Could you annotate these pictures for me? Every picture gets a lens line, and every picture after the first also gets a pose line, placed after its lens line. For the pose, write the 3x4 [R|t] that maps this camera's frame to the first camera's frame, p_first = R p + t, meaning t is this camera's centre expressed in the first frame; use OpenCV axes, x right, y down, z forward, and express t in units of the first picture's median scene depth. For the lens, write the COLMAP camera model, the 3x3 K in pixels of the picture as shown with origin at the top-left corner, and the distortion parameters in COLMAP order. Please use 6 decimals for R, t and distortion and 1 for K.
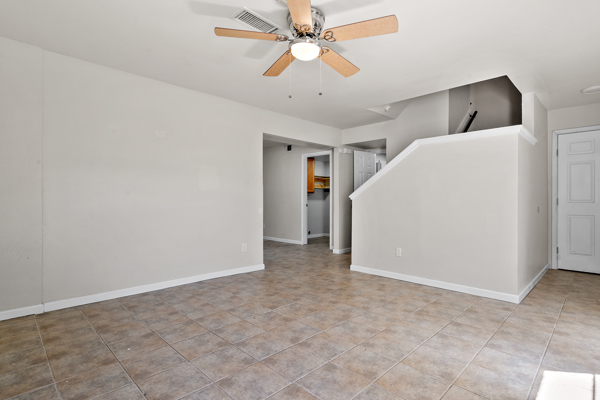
lens RADIAL K [[303.9, 0, 297.8], [0, 303.9, 199.0], [0, 0, 1]] dist [0.001107, -0.000514]
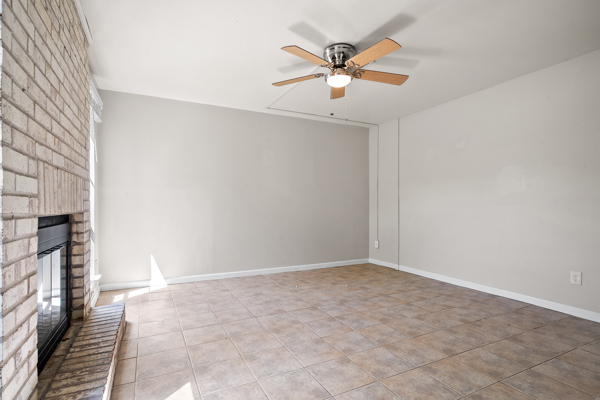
lens RADIAL K [[303.9, 0, 298.2], [0, 303.9, 203.5], [0, 0, 1]] dist [0.001107, -0.000514]
pose [[-0.309345, -0.006214, -0.950930, 1.077537], [0.000260, 0.999978, -0.006619, 0.005838], [0.950950, -0.002295, -0.309336, 1.075221]]
